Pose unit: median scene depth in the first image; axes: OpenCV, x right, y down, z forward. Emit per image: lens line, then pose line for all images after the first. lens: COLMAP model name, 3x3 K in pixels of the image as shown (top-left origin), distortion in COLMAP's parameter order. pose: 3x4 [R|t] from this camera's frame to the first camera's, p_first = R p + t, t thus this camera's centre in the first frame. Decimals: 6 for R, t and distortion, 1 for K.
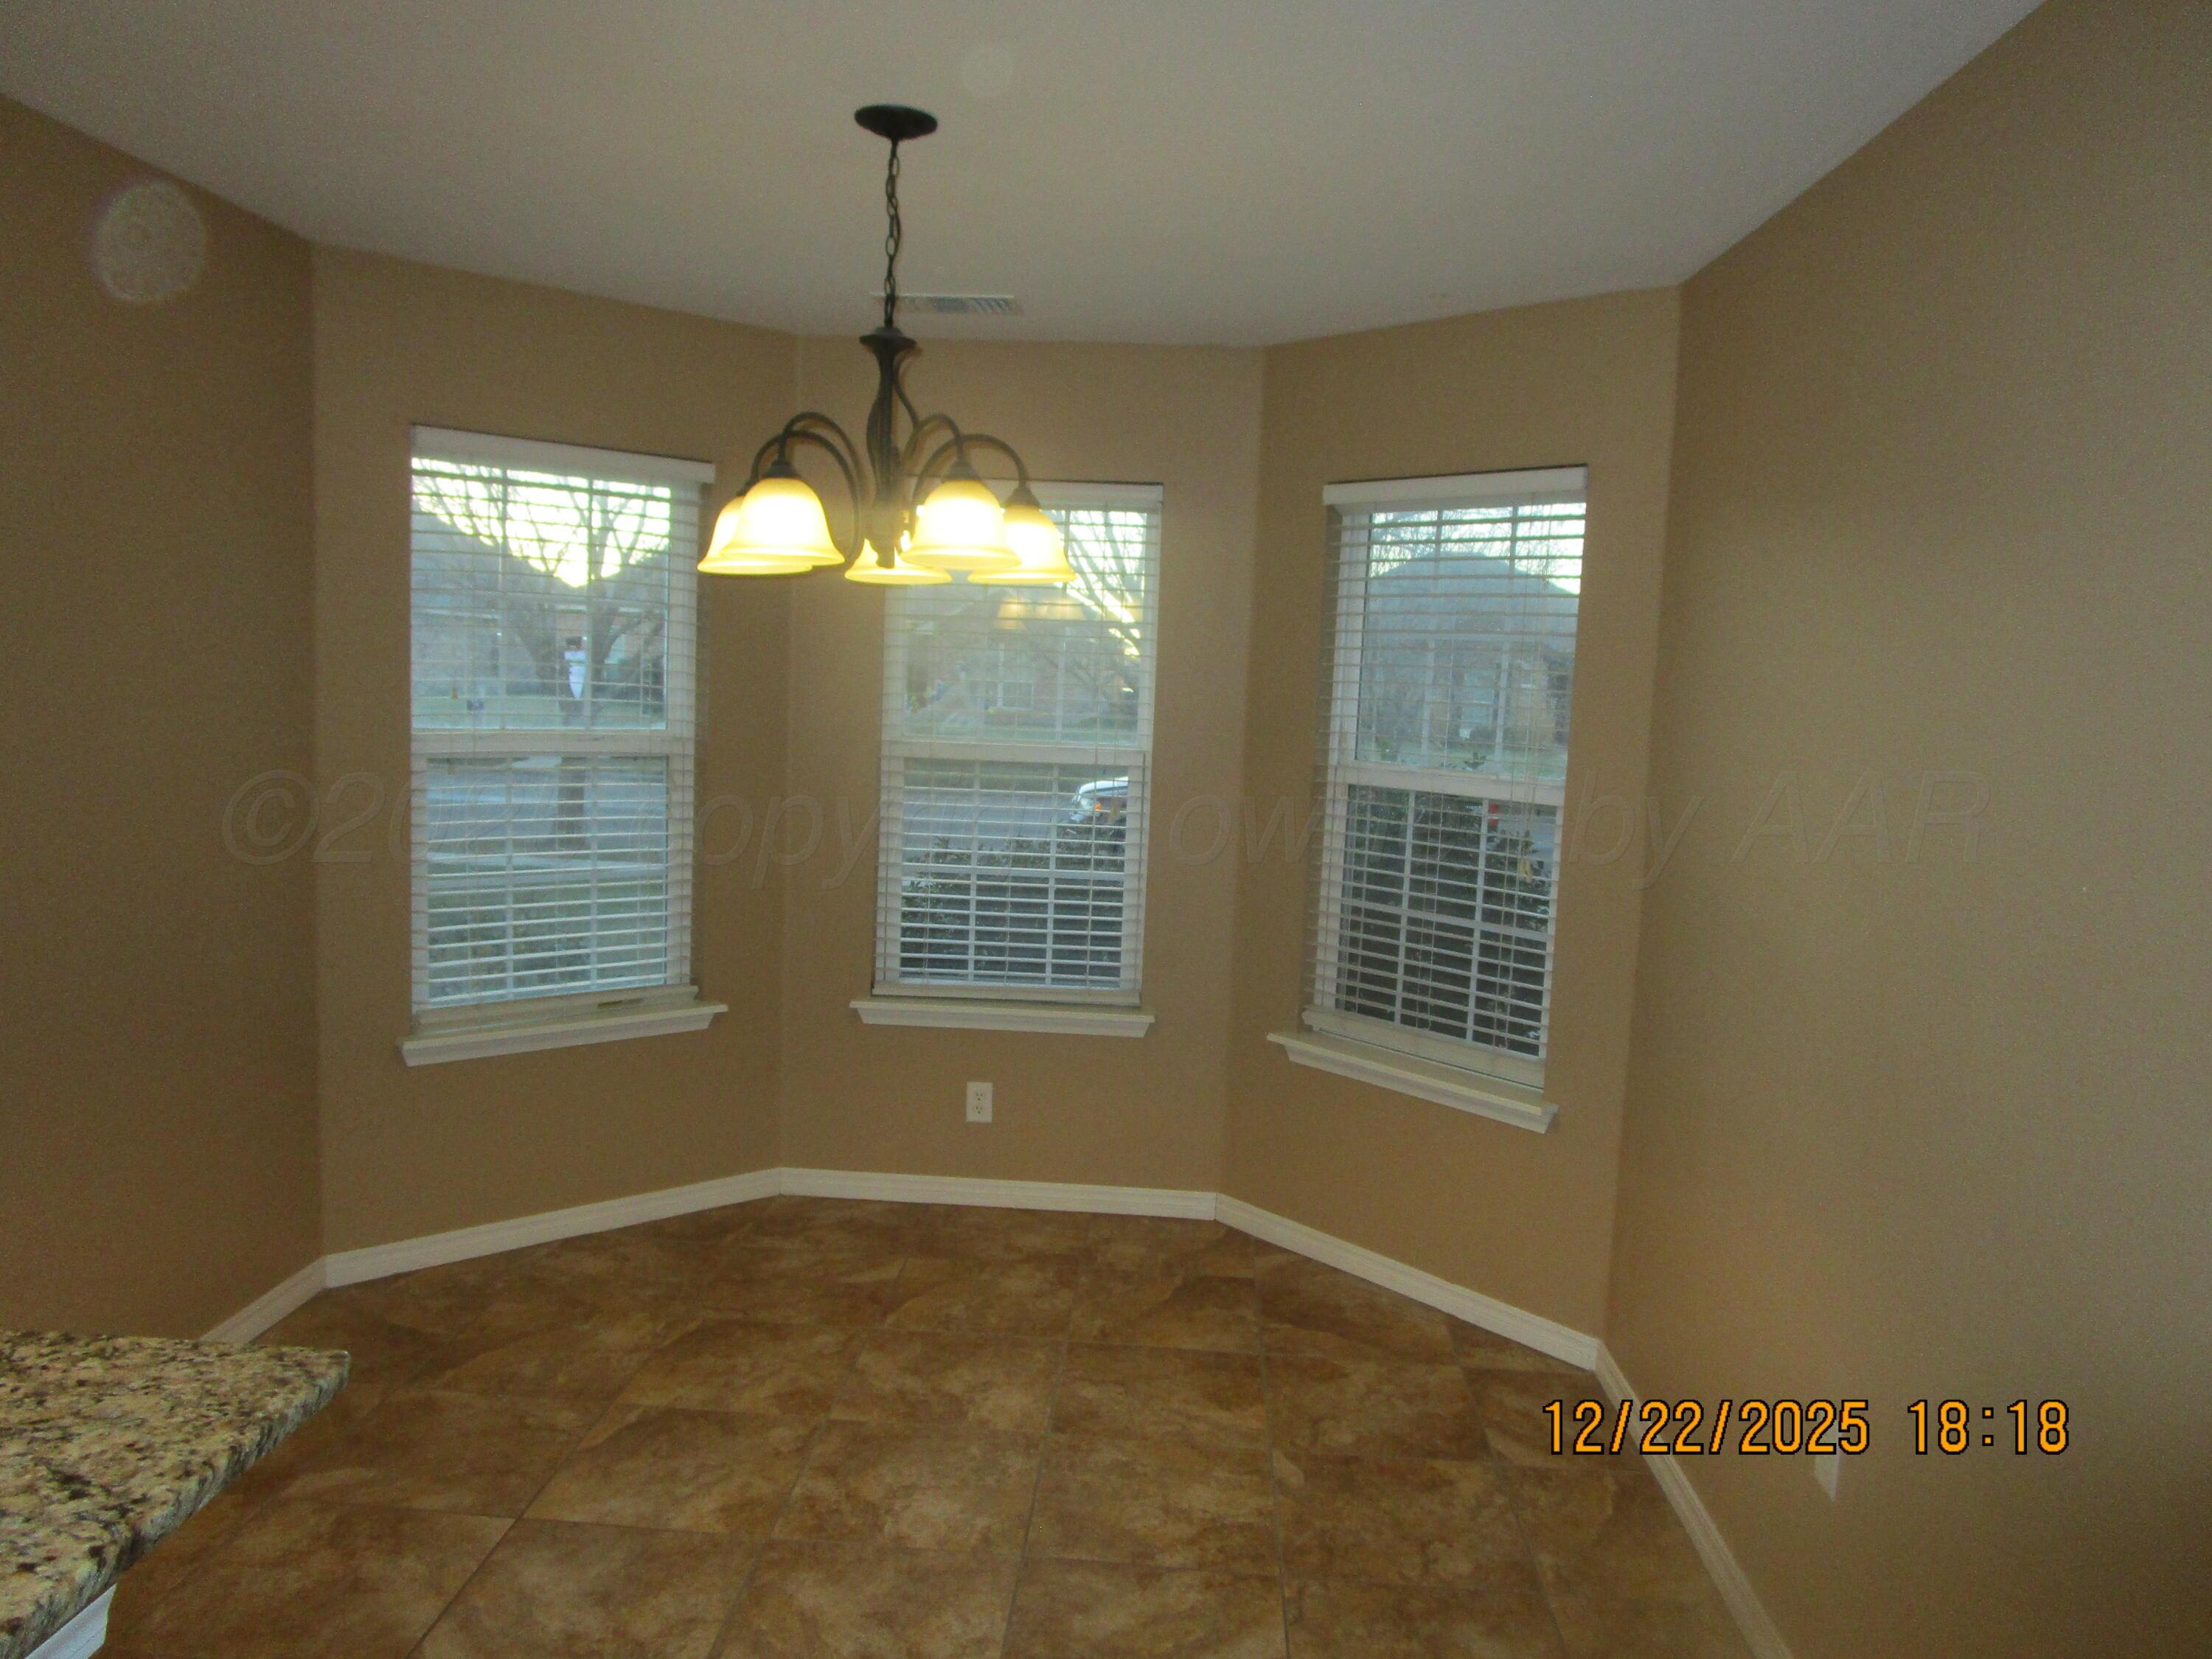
lens RADIAL K [[1578.2, 0, 1116.3], [0, 1578.2, 840.0], [0, 0, 1]] dist [-0.025483, 0.003968]
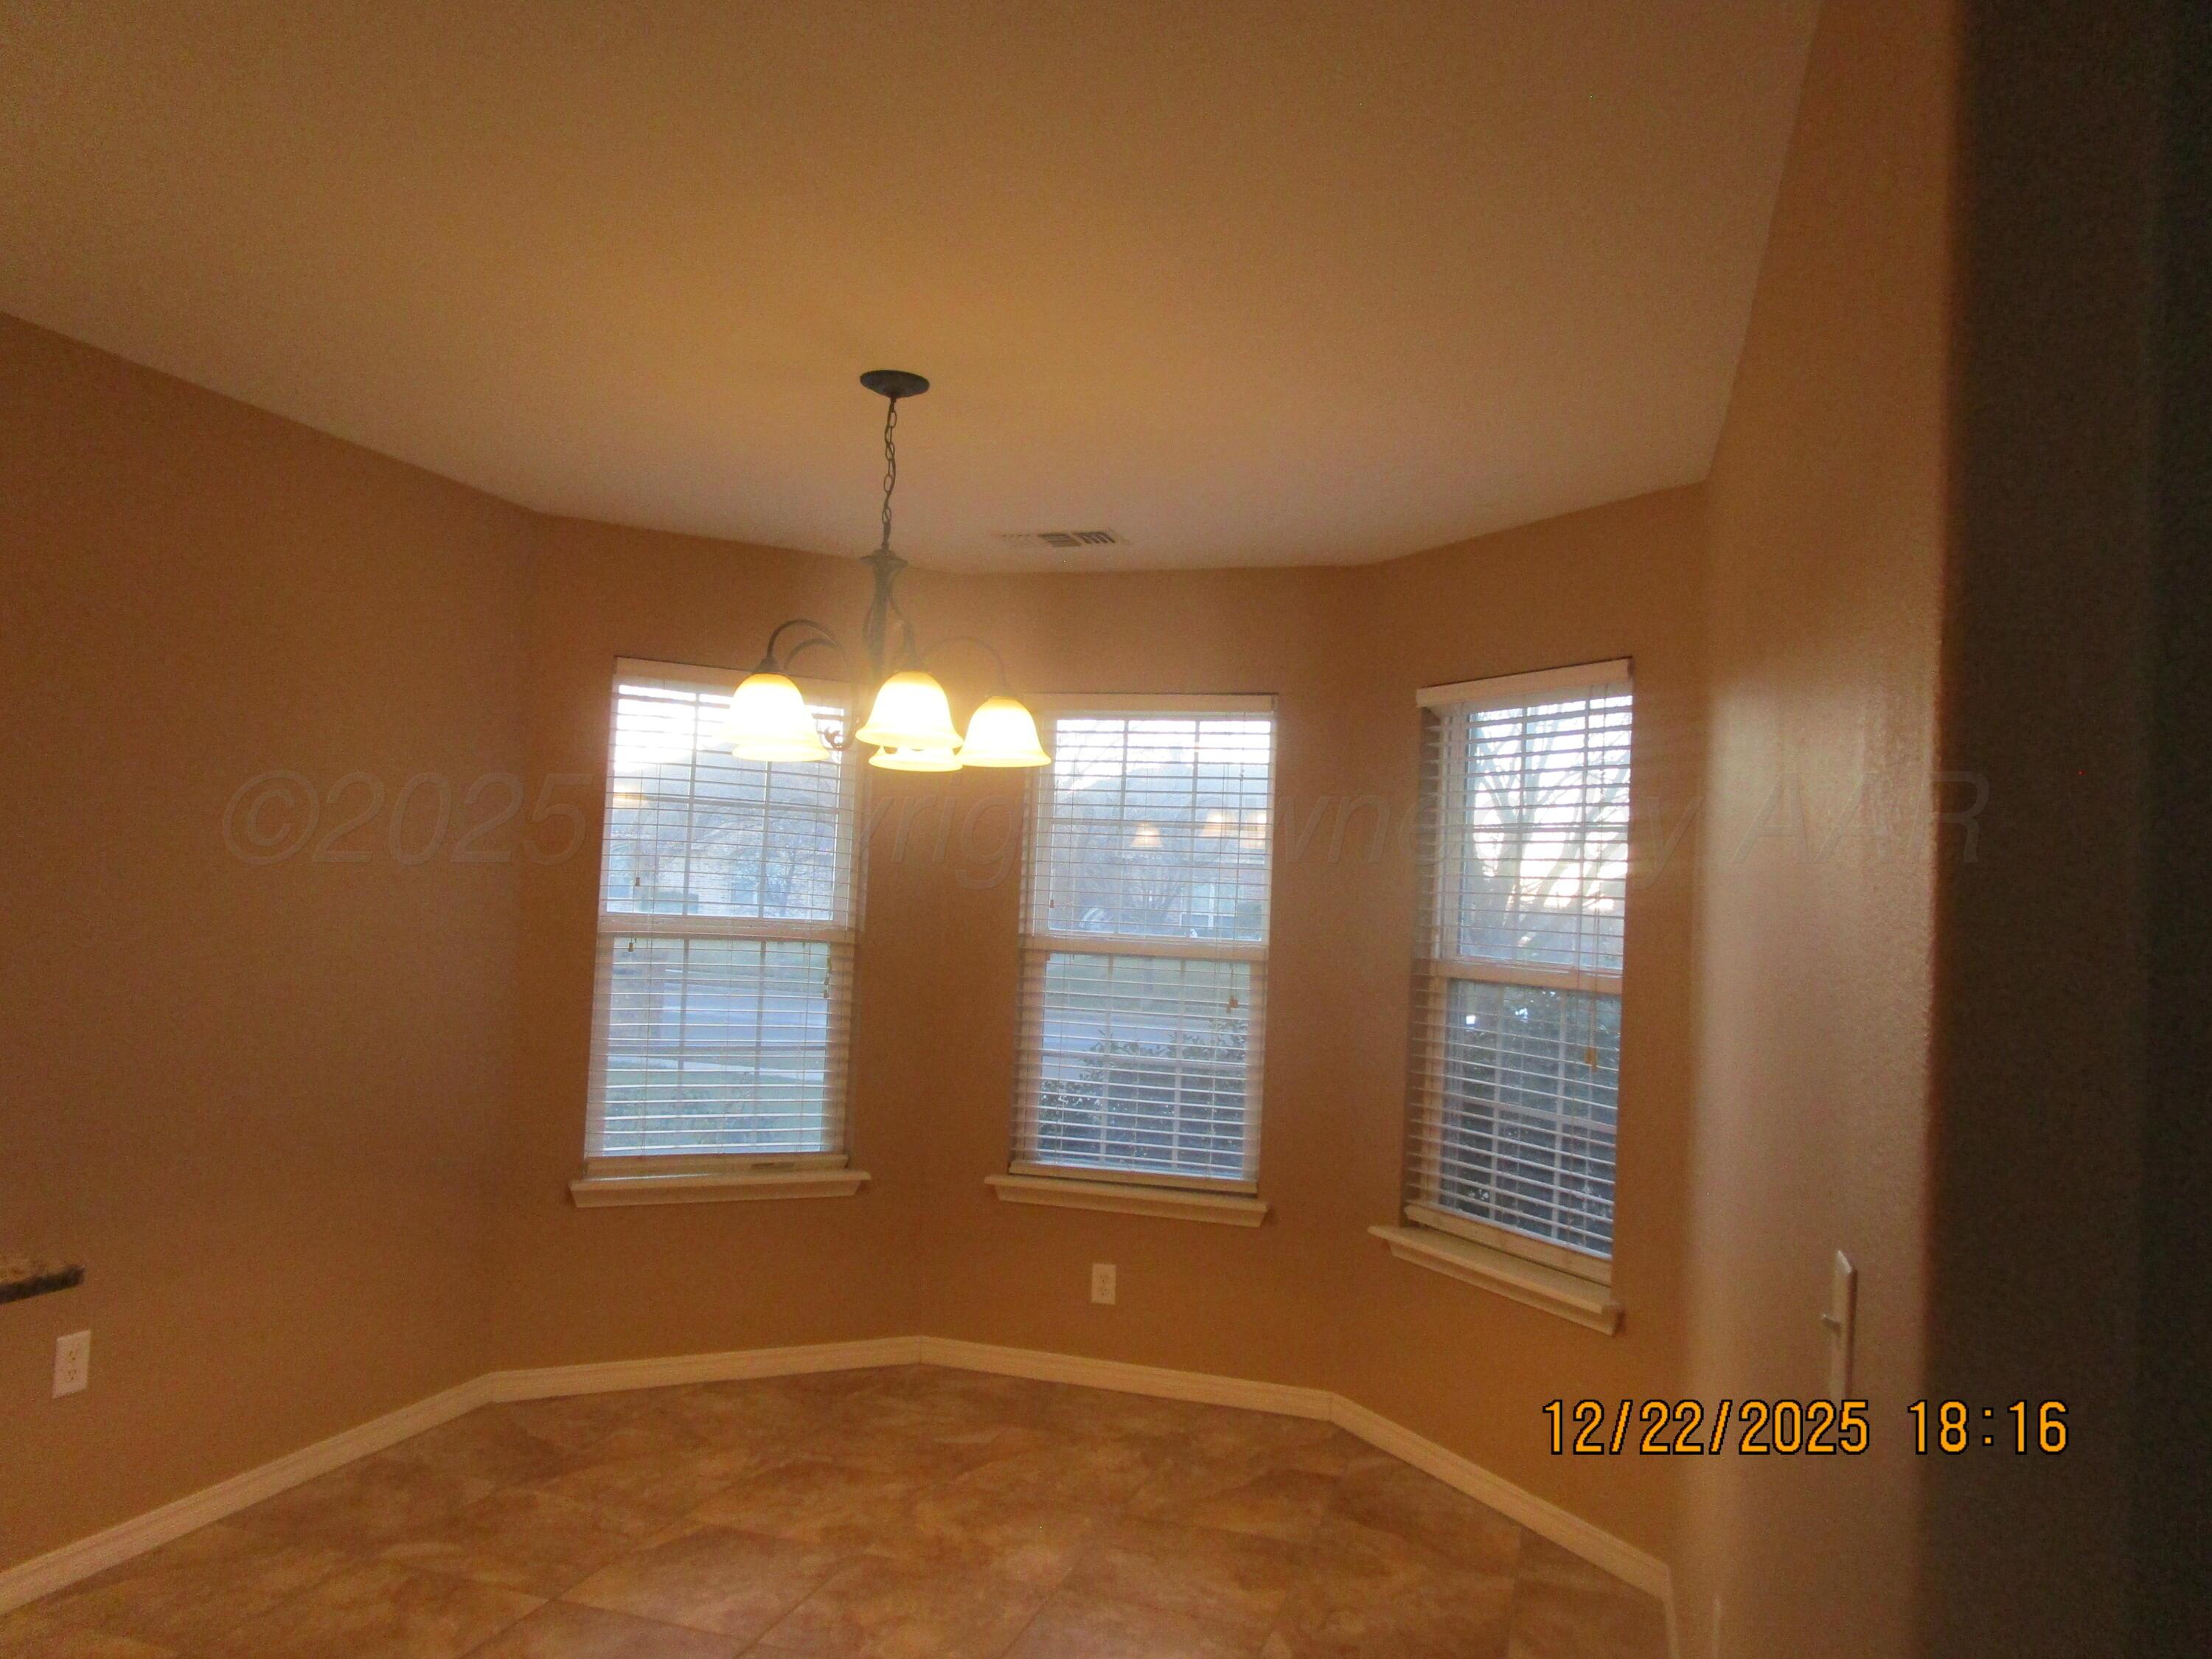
lens RADIAL K [[1578.2, 0, 1108.4], [0, 1578.2, 833.7], [0, 0, 1]] dist [-0.025483, 0.003968]
pose [[0.969987, -0.005997, -0.243083, 0.200354], [-0.032672, 0.987416, -0.154734, 0.041479], [0.240952, 0.158033, 0.957584, -0.038604]]
